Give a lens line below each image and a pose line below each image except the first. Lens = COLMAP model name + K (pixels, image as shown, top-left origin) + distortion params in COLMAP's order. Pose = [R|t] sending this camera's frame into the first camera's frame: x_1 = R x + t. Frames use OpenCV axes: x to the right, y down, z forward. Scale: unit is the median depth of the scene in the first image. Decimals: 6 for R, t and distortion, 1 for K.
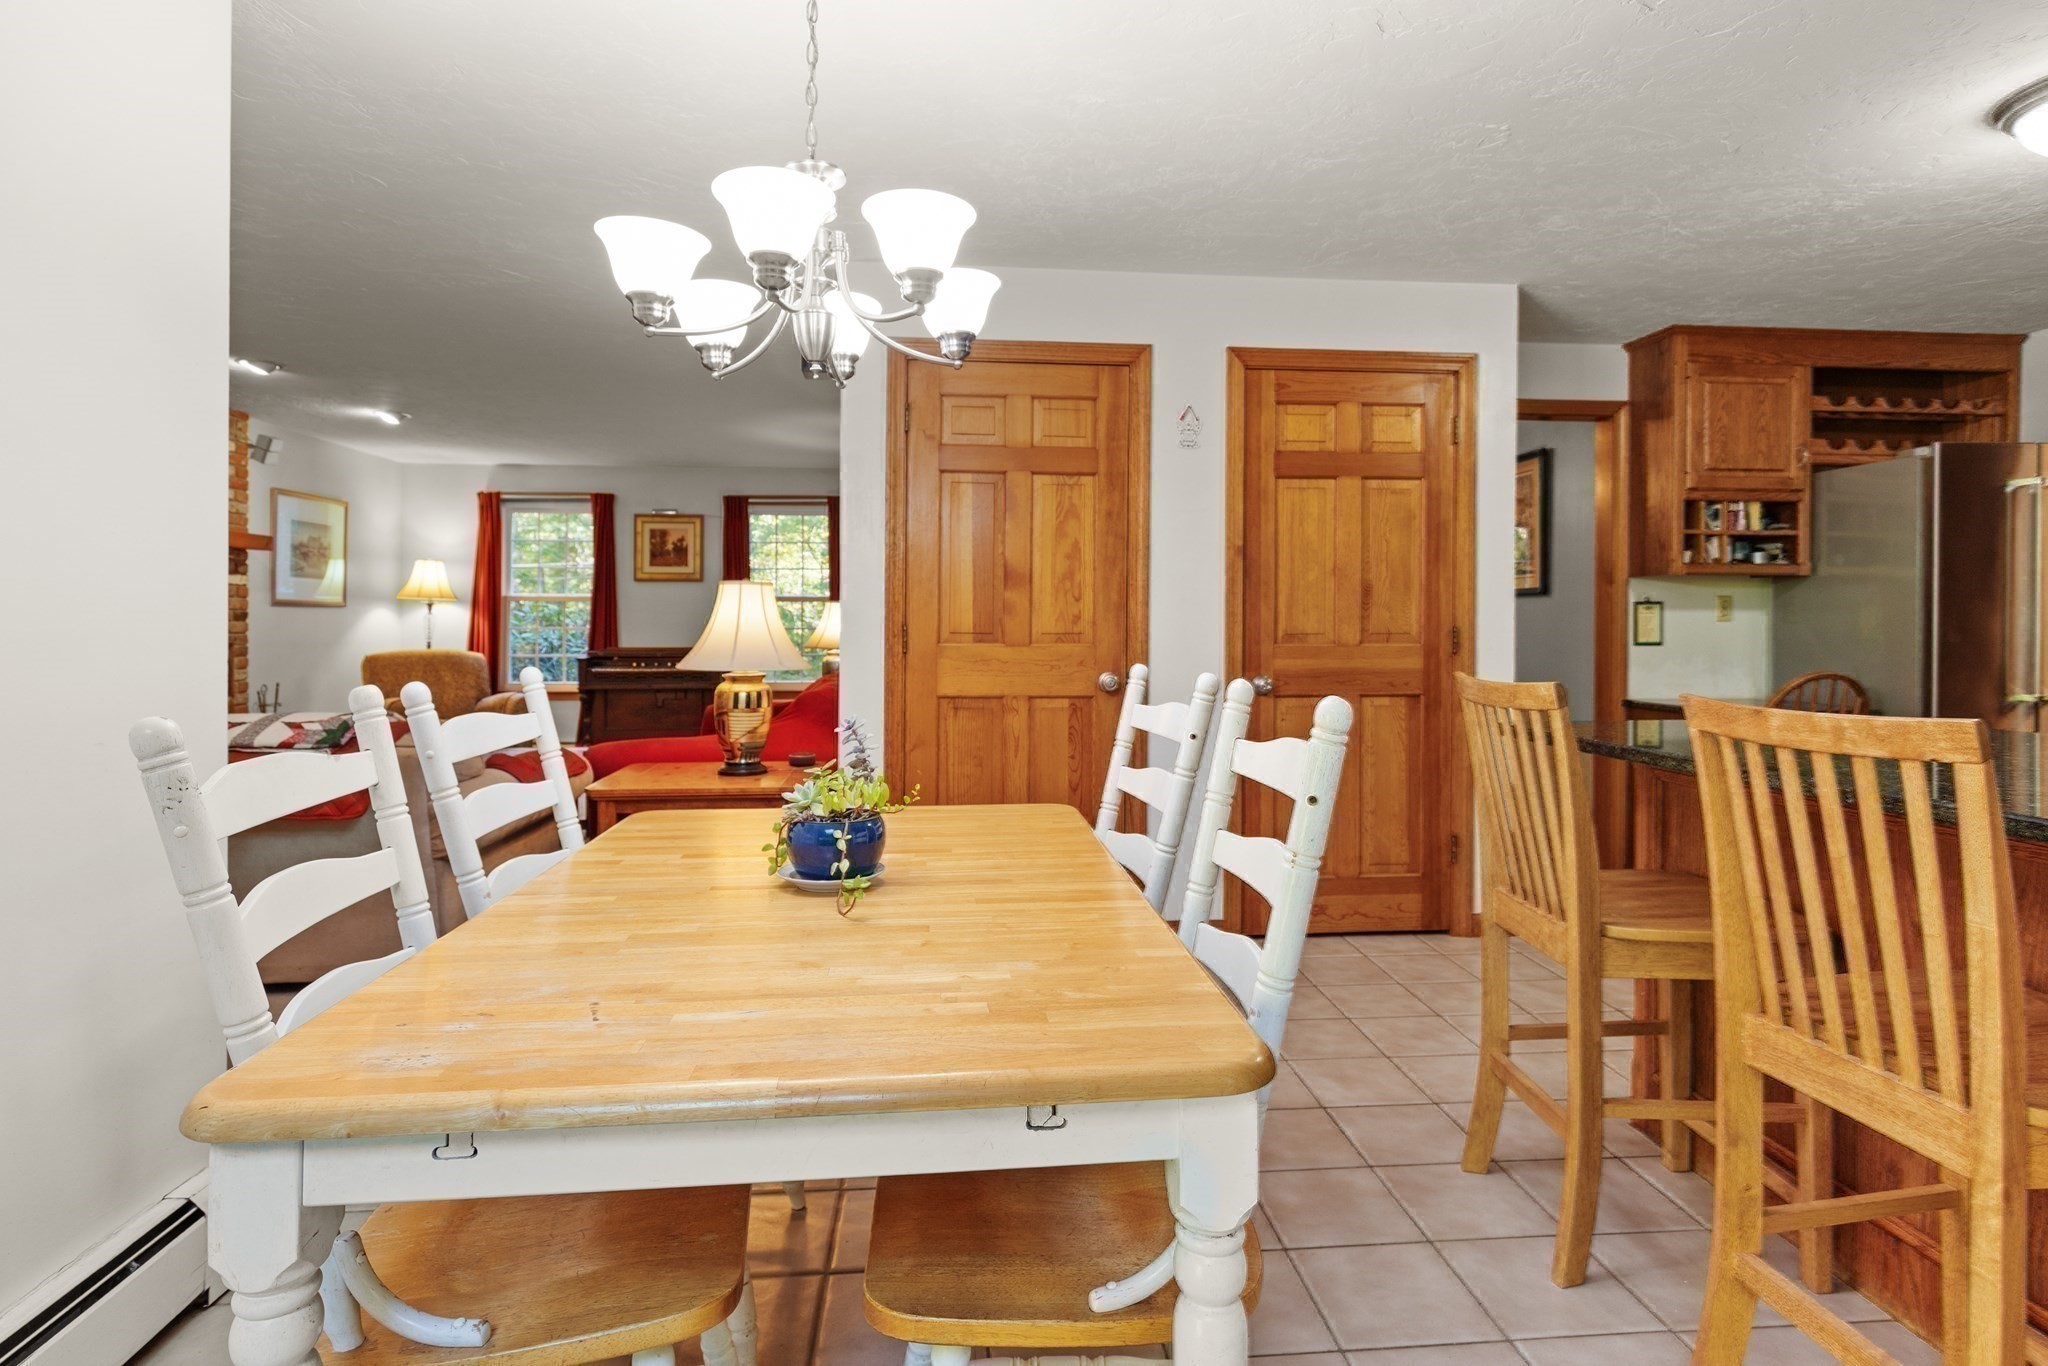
lens RADIAL K [[1069.8, 0, 1029.2], [0, 1069.8, 628.8], [0, 0, 1]] dist [-0.005970, -0.000340]
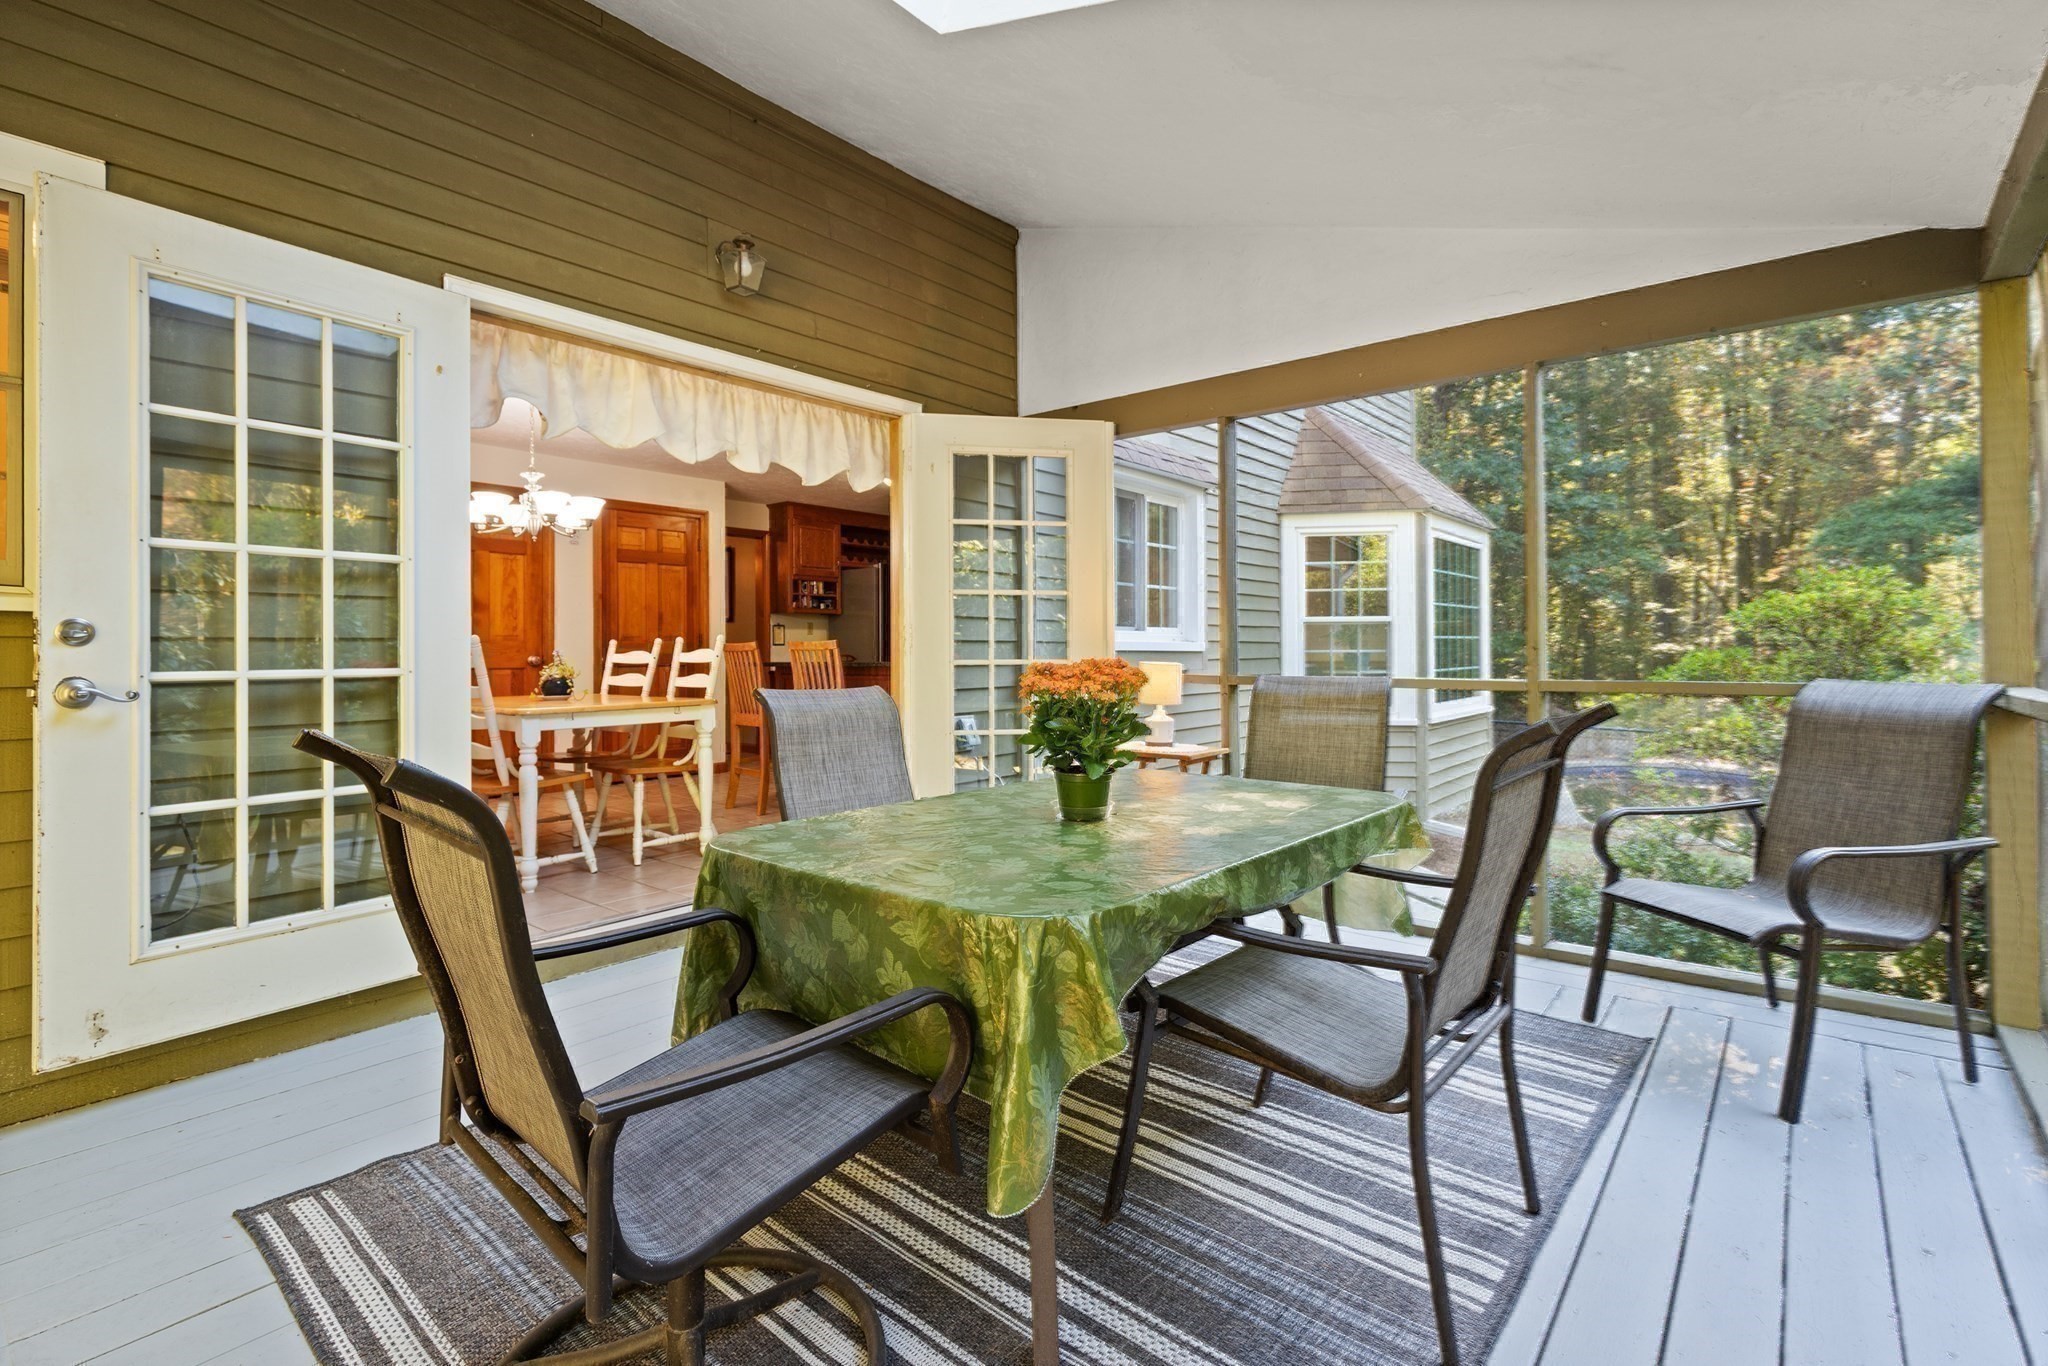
lens RADIAL K [[945.6, 0, 1021.8], [0, 945.6, 663.3], [0, 0, 1]] dist [0.001480, 0.002418]
pose [[0.710904, -0.013649, 0.703157, -0.494493], [0.008082, 0.999904, 0.011238, 0.040986], [-0.703243, -0.002306, 0.710946, -0.837596]]
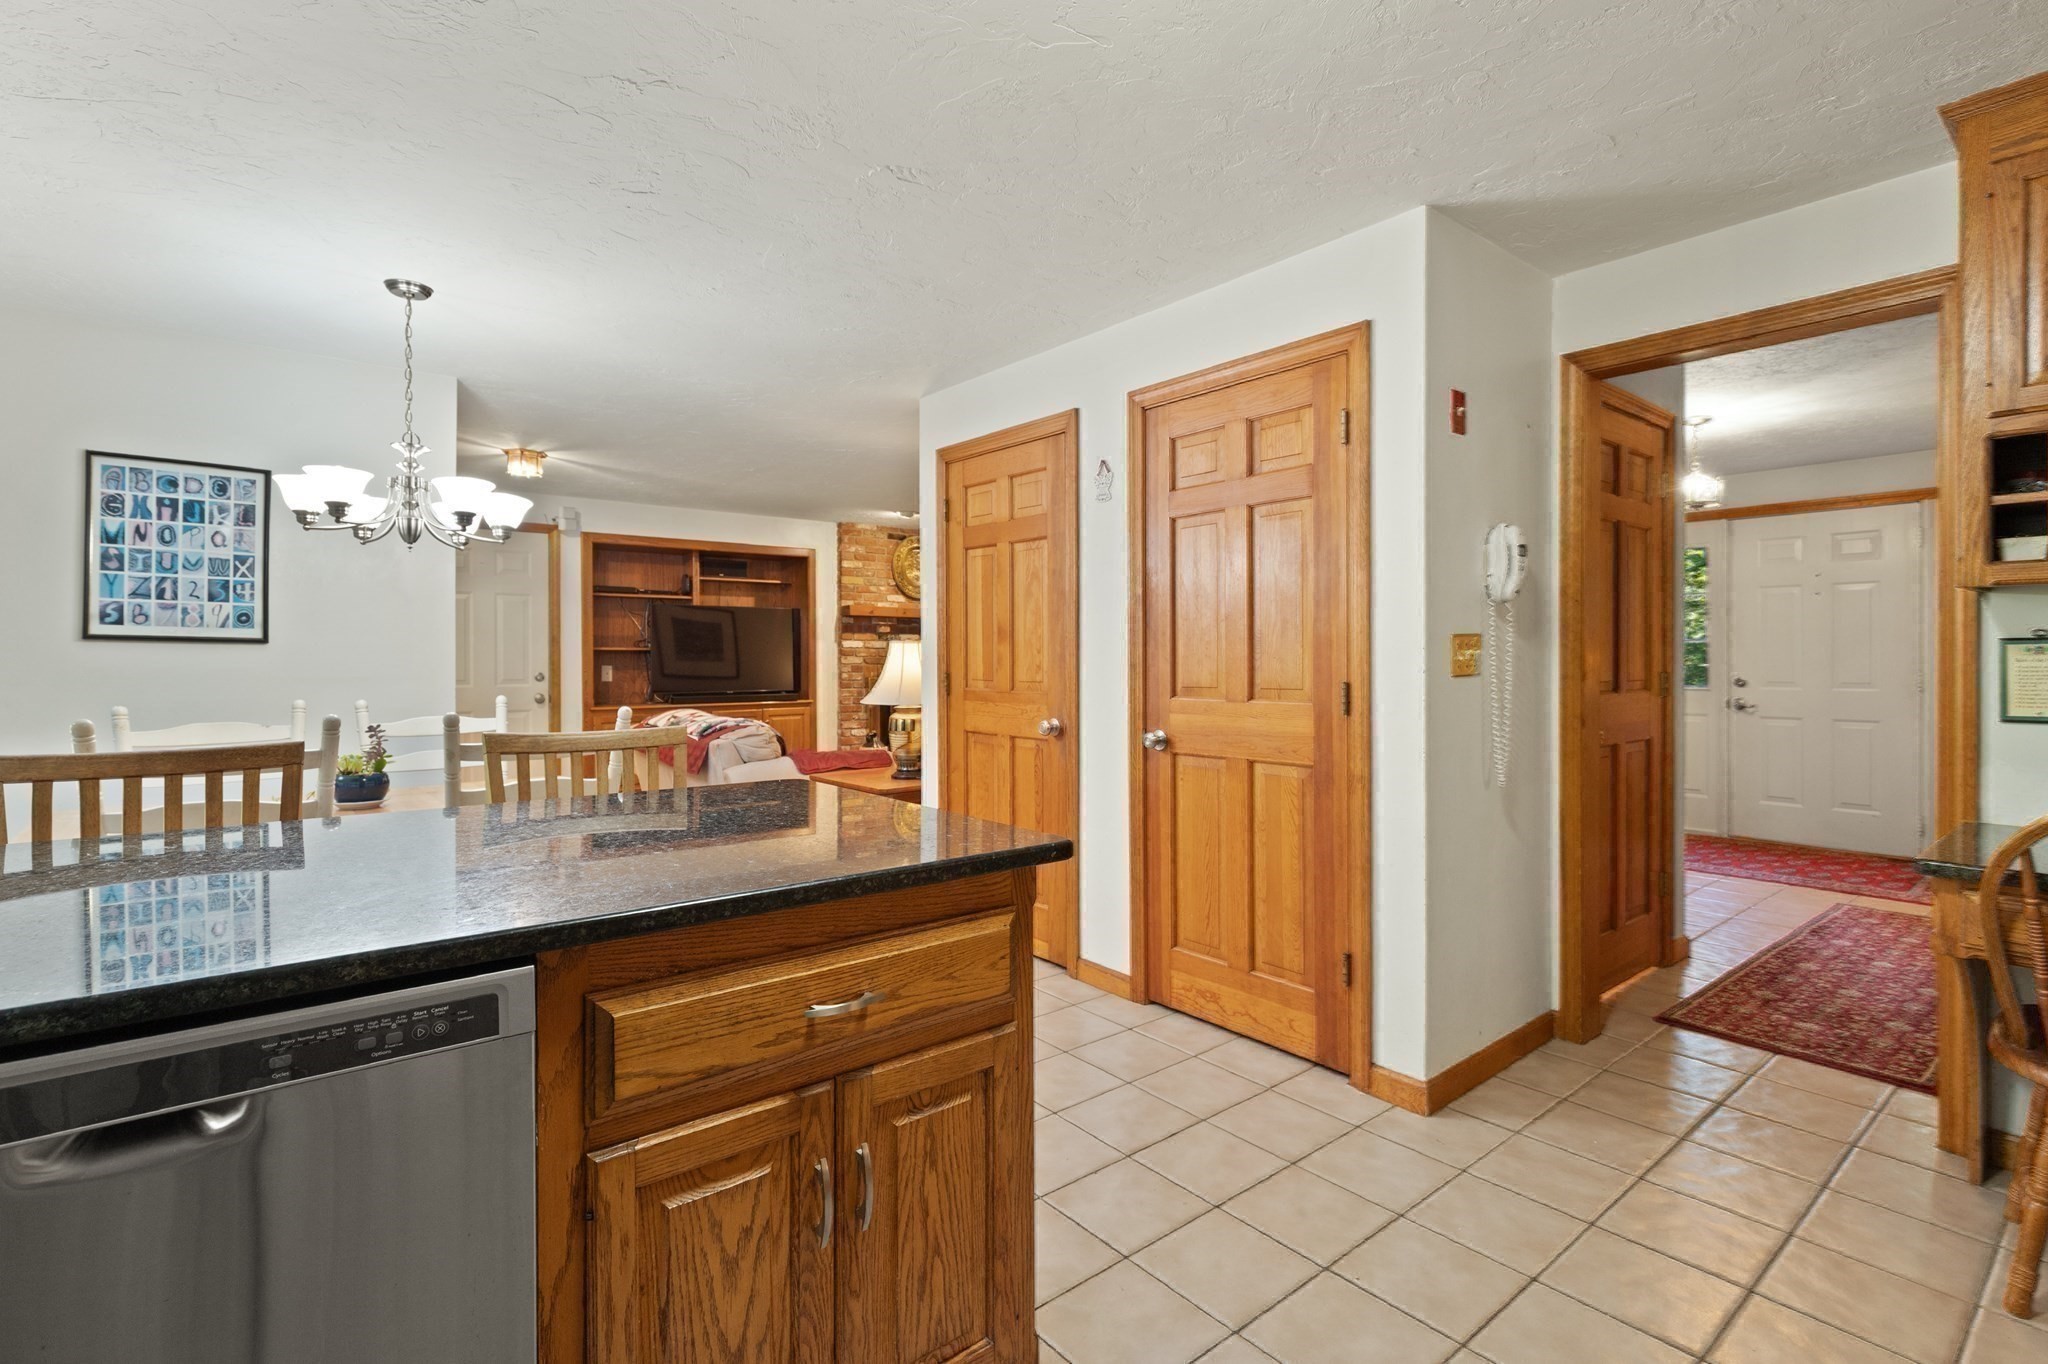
lens RADIAL K [[945.6, 0, 1023.4], [0, 945.6, 670.7], [0, 0, 1]] dist [0.001480, 0.002418]
pose [[0.565029, 0.006072, -0.825048, 0.825506], [-0.001540, 0.999979, 0.006305, -0.013914], [0.825069, -0.002292, 0.565027, 0.421964]]
